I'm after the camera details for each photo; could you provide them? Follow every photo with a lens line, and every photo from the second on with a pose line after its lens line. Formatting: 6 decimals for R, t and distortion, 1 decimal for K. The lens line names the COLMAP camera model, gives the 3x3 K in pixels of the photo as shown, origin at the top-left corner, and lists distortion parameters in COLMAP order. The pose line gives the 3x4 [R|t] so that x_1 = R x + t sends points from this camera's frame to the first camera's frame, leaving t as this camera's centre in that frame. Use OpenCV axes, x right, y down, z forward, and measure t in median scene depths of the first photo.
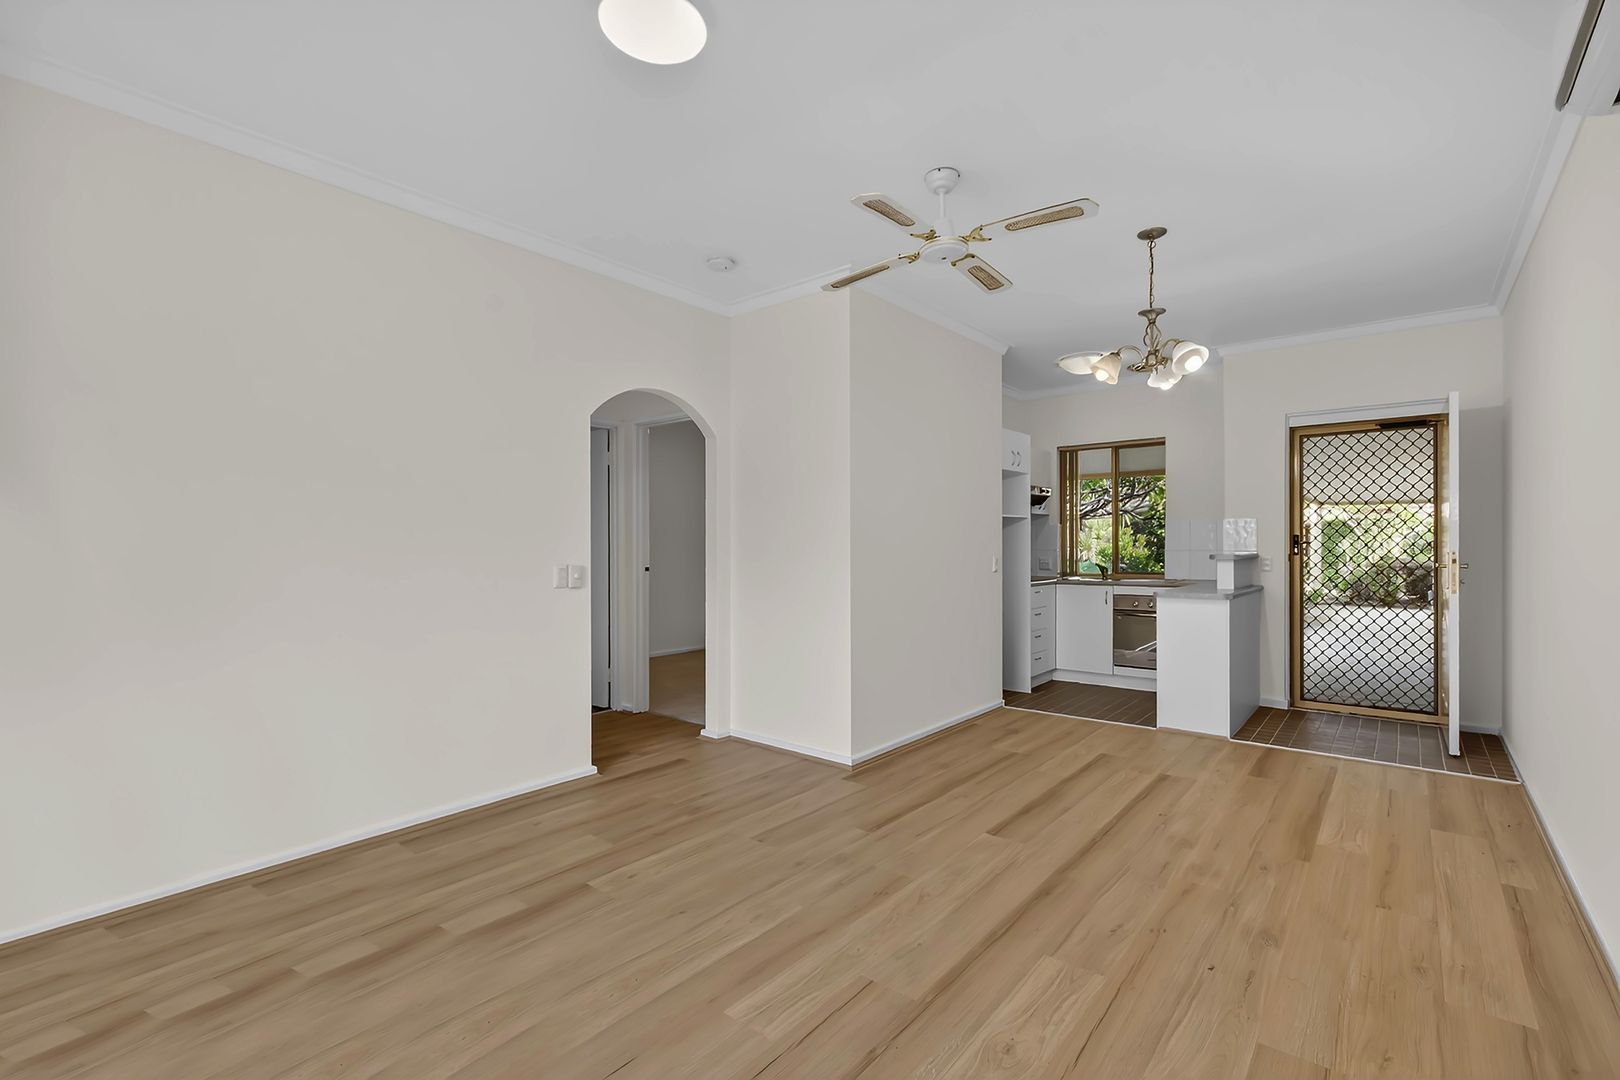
lens RADIAL K [[718.6, 0, 810.0], [0, 718.6, 540.0], [0, 0, 1]] dist [0.000397, 0.000159]
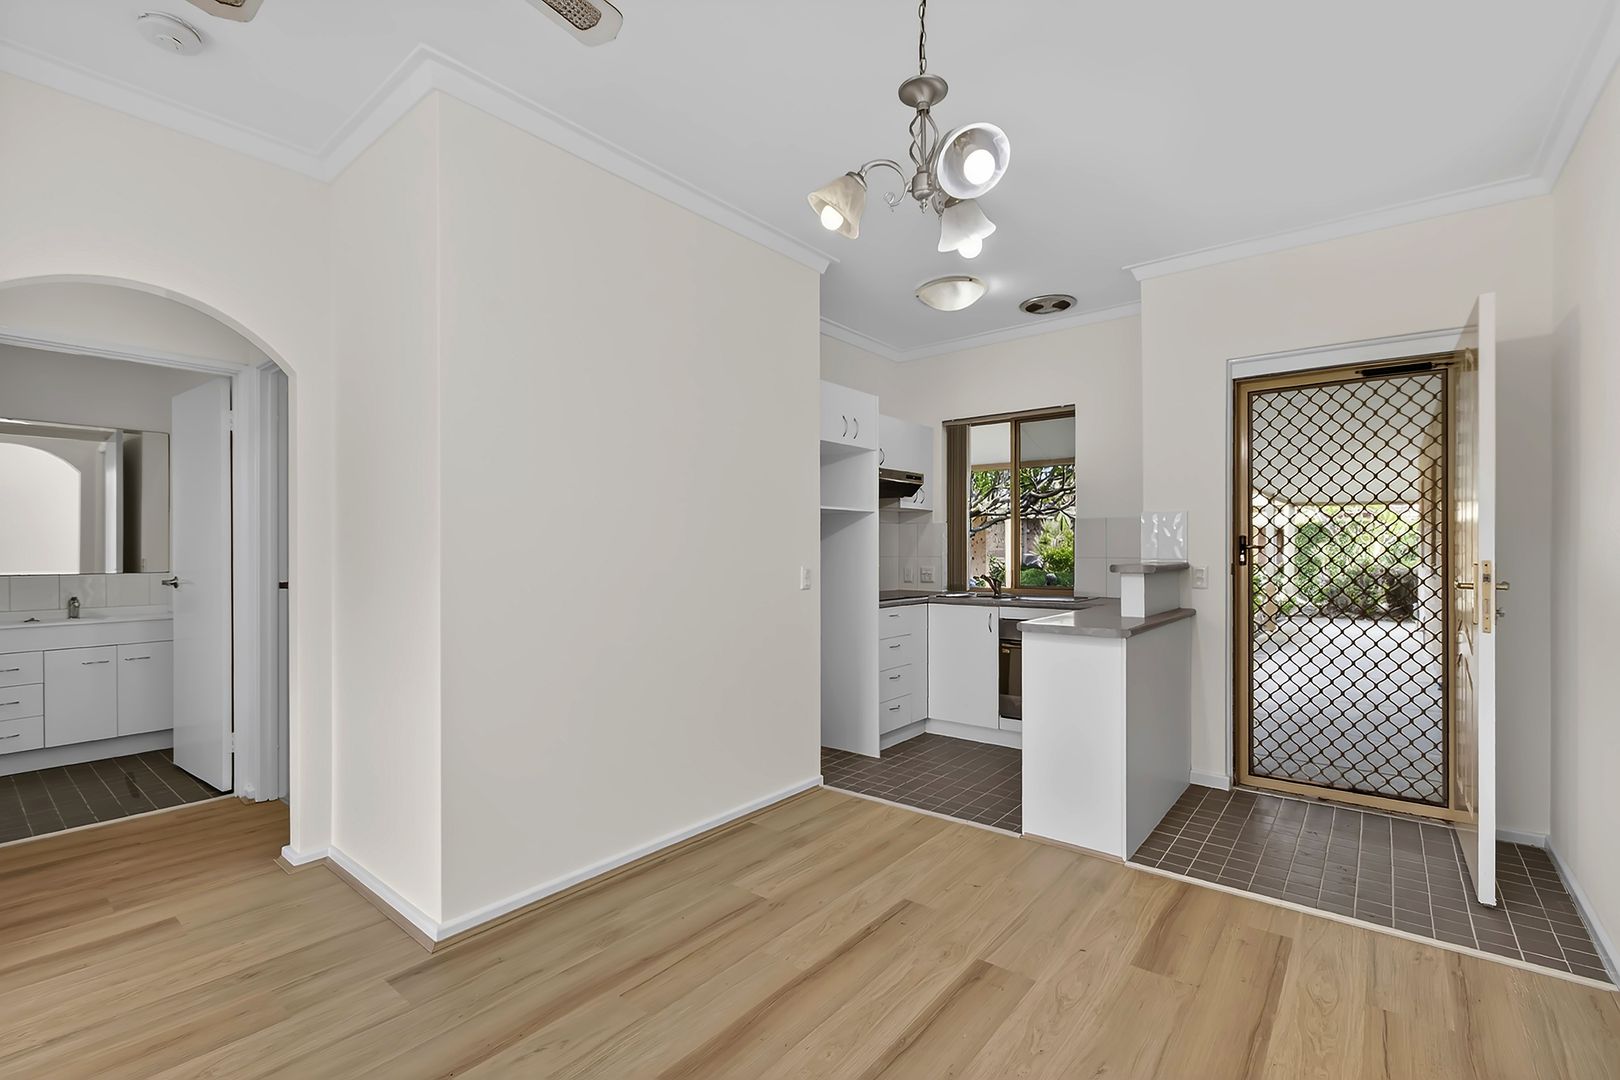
lens RADIAL K [[717.9, 0, 809.1], [0, 717.9, 542.7], [0, 0, 1]] dist [-0.003446, -0.000083]
pose [[0.999865, 0.001484, 0.016388, 0.272076], [-0.001433, 0.999994, -0.003112, 0.002490], [-0.016393, 0.003088, 0.999861, 0.348217]]
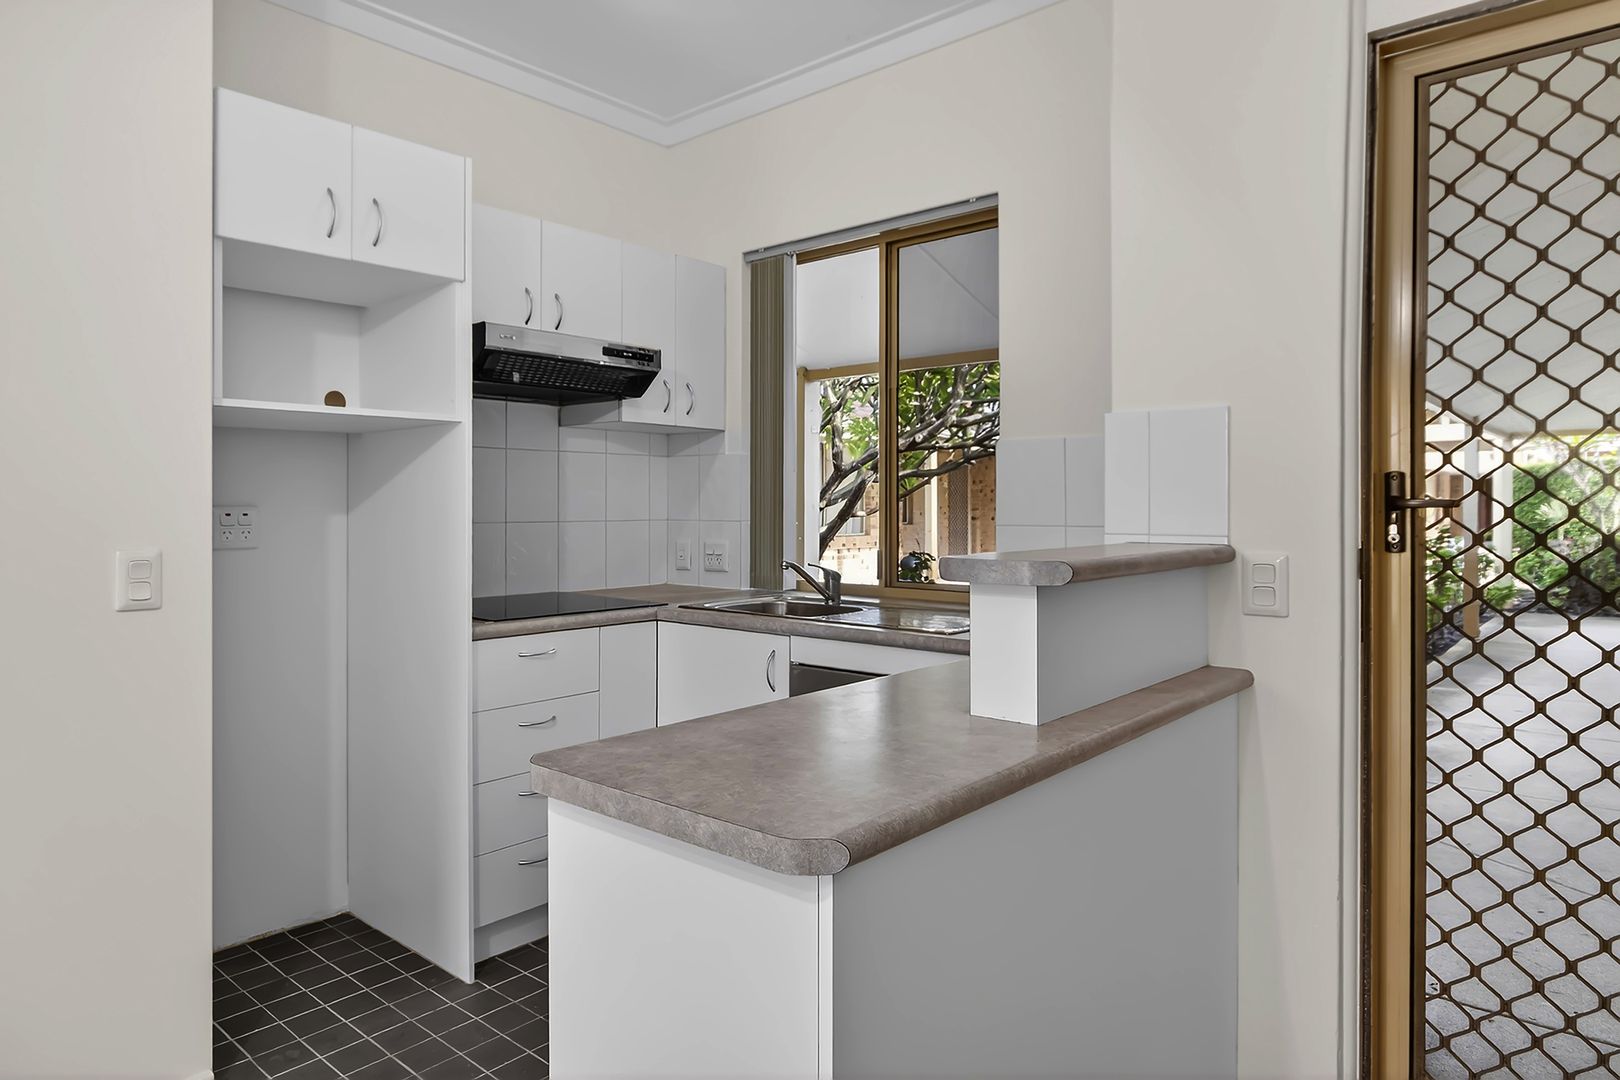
lens RADIAL K [[738.8, 0, 810.3], [0, 738.8, 508.6], [0, 0, 1]] dist [0.000117, 0.000062]
pose [[0.991549, 0.005717, -0.129610, 0.553587], [-0.005029, 0.999971, 0.005637, 0.005591], [0.129639, -0.004938, 0.991549, 0.782317]]
